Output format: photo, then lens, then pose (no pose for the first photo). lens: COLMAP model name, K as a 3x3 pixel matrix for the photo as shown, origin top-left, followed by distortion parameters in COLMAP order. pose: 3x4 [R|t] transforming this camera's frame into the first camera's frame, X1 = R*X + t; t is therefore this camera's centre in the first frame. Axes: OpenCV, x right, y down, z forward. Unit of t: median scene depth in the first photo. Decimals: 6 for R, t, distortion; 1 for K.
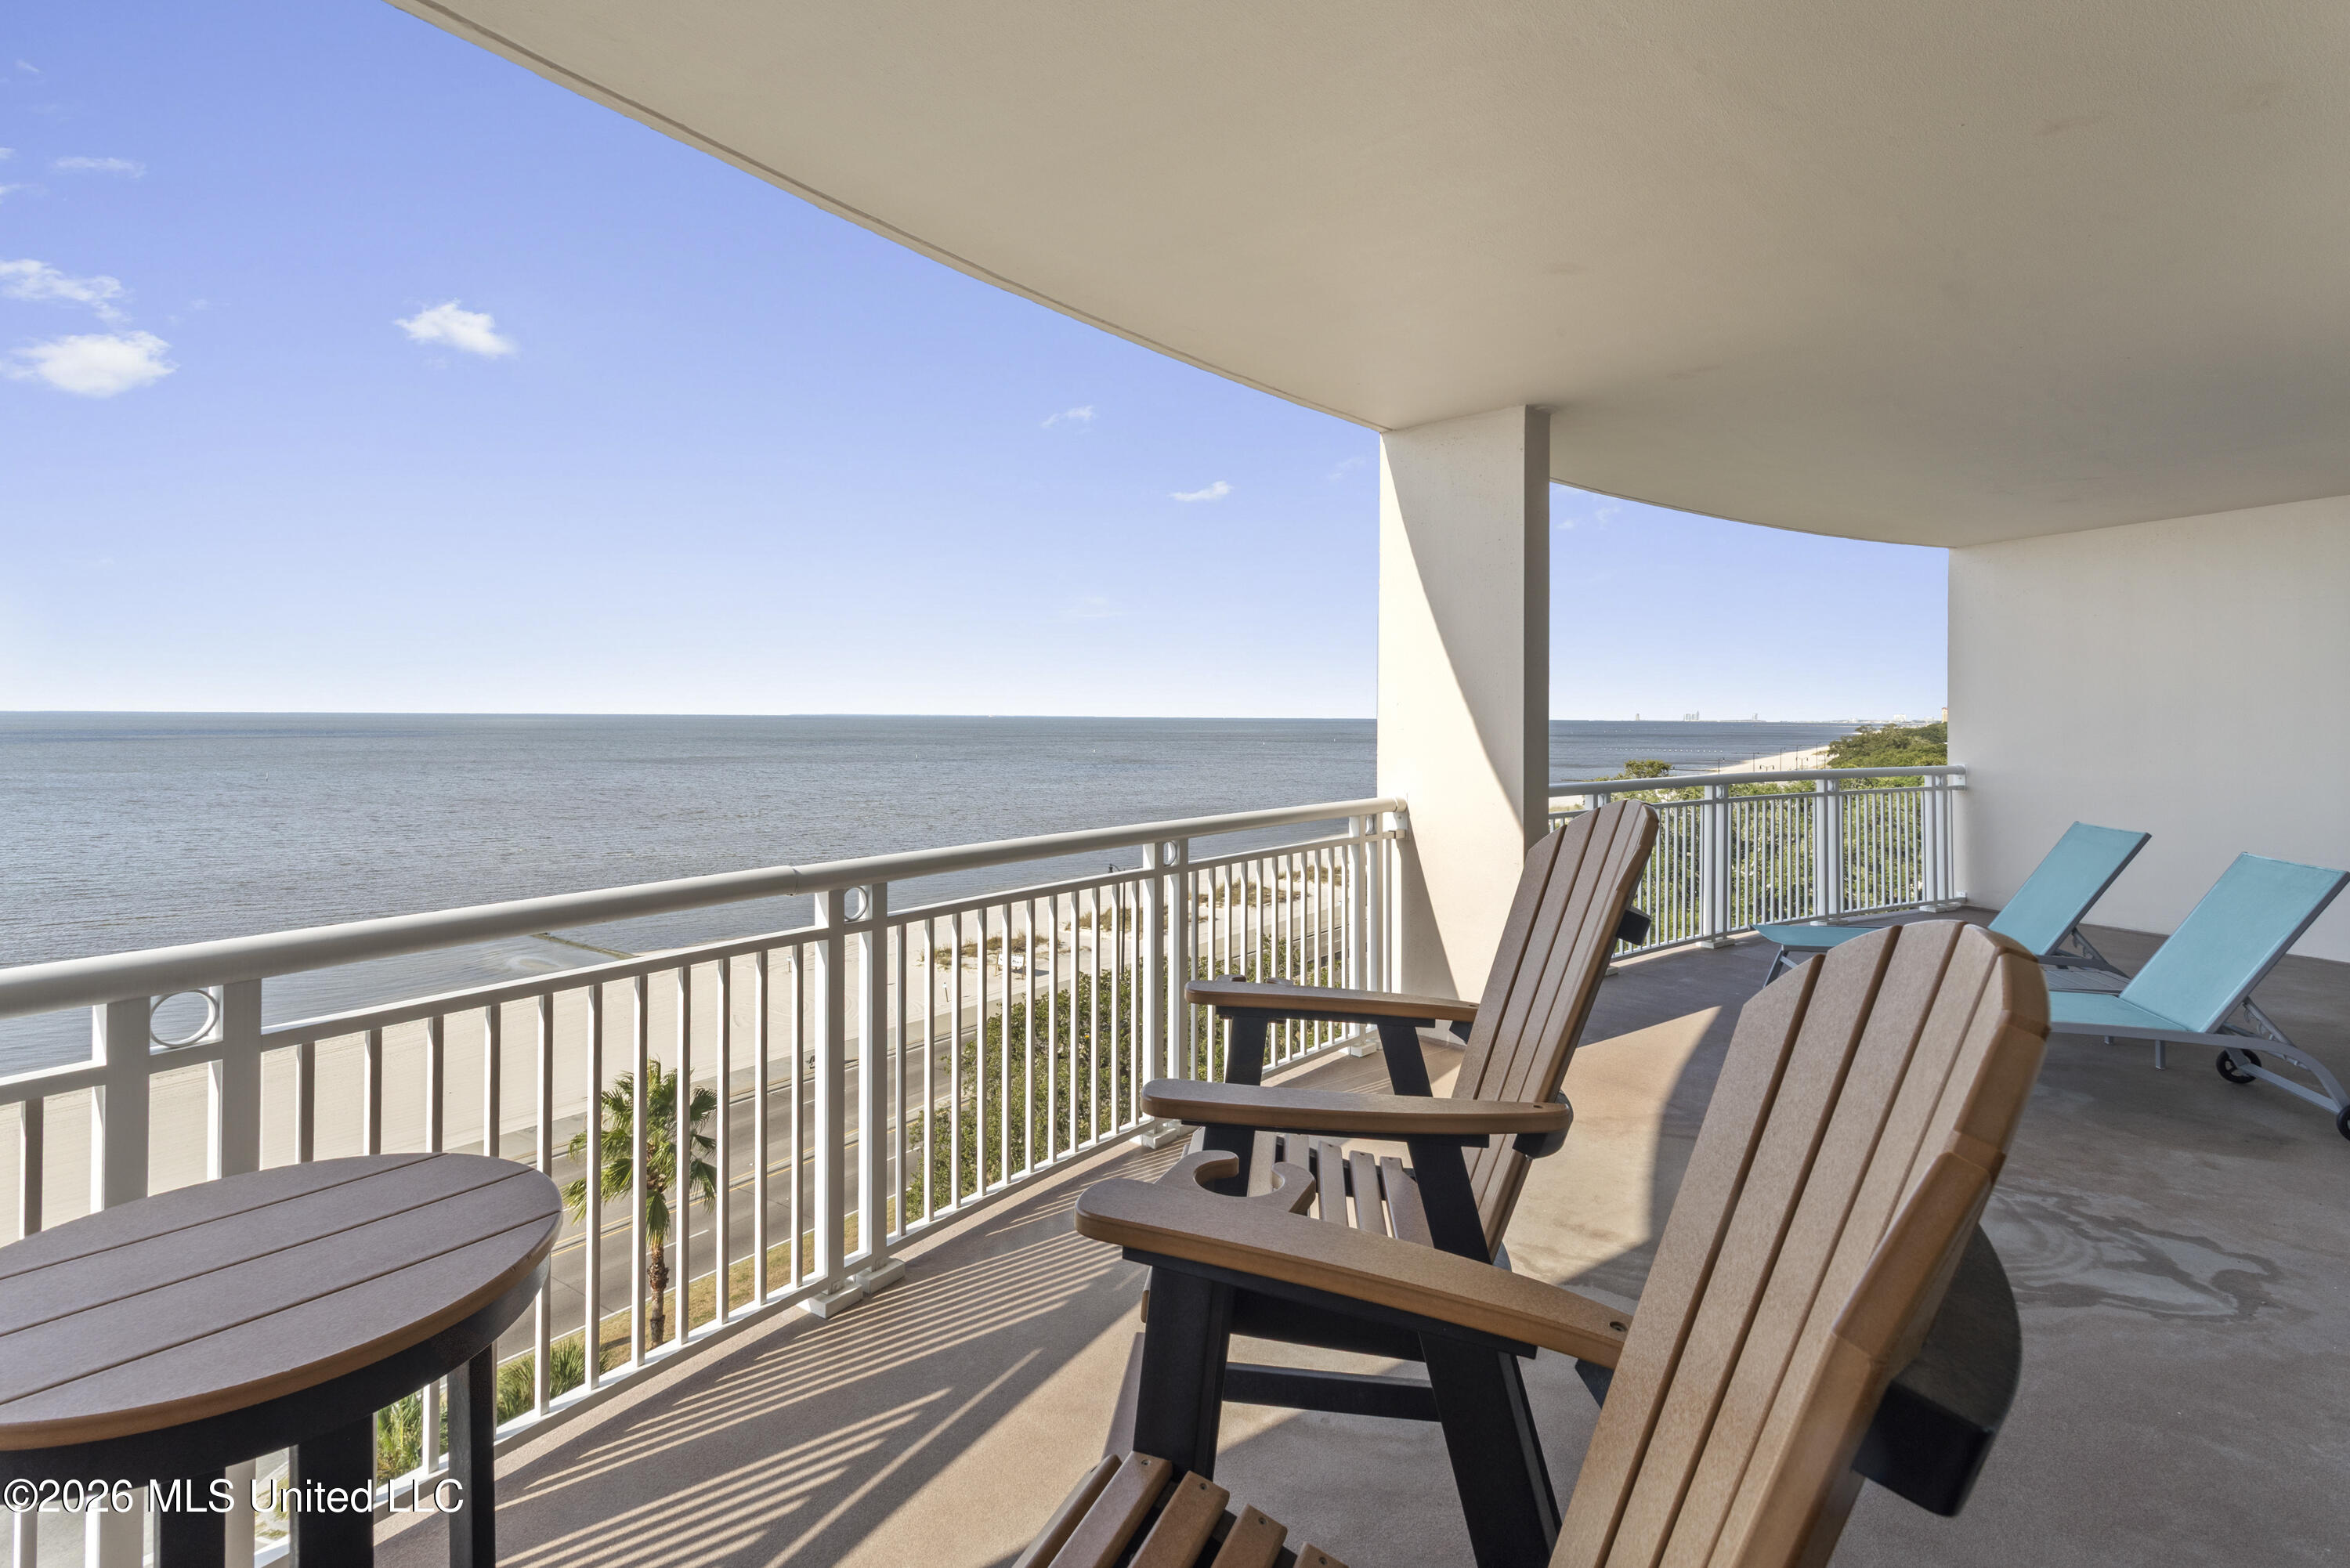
lens RADIAL K [[1145.1, 0, 1171.6], [0, 1145.1, 752.1], [0, 0, 1]] dist [-0.001428, 0.001535]
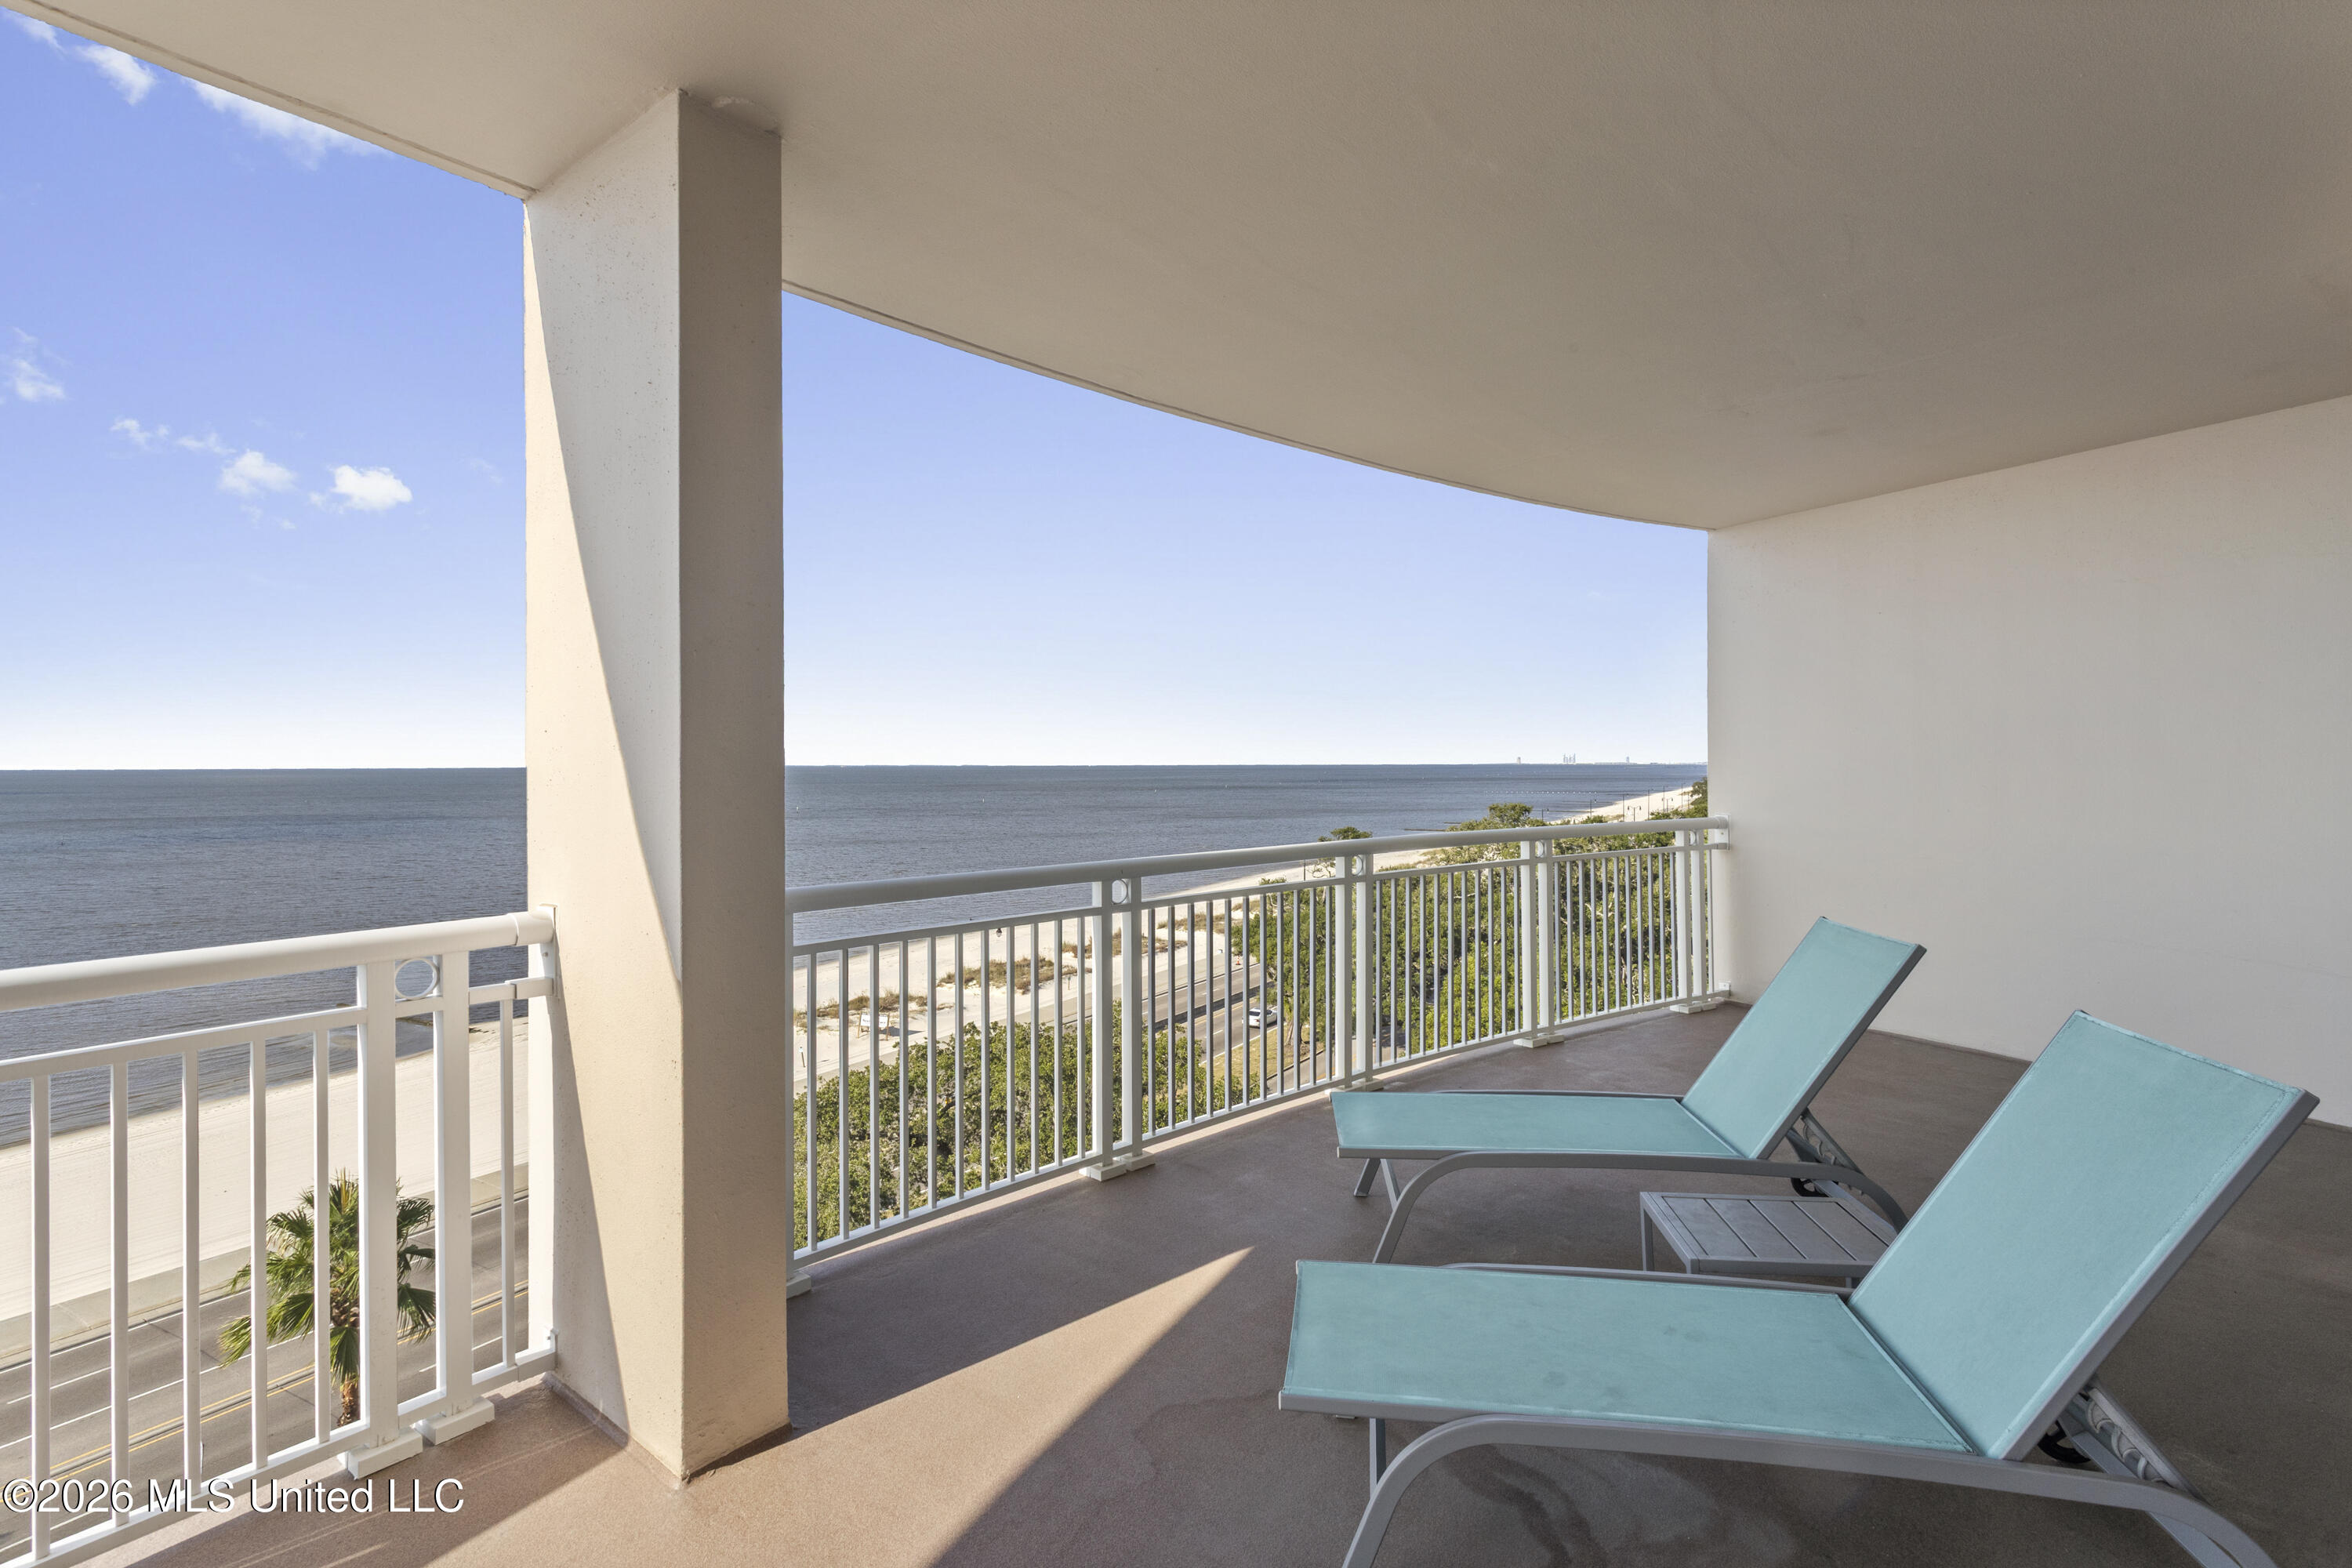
lens RADIAL K [[1146.0, 0, 1171.3], [0, 1146.0, 809.9], [0, 0, 1]] dist [-0.056762, 0.059307]
pose [[0.996194, -0.013905, 0.086045, 0.262647], [0.013123, 0.999867, 0.009644, -0.004840], [-0.086167, -0.008478, 0.996245, 0.285531]]
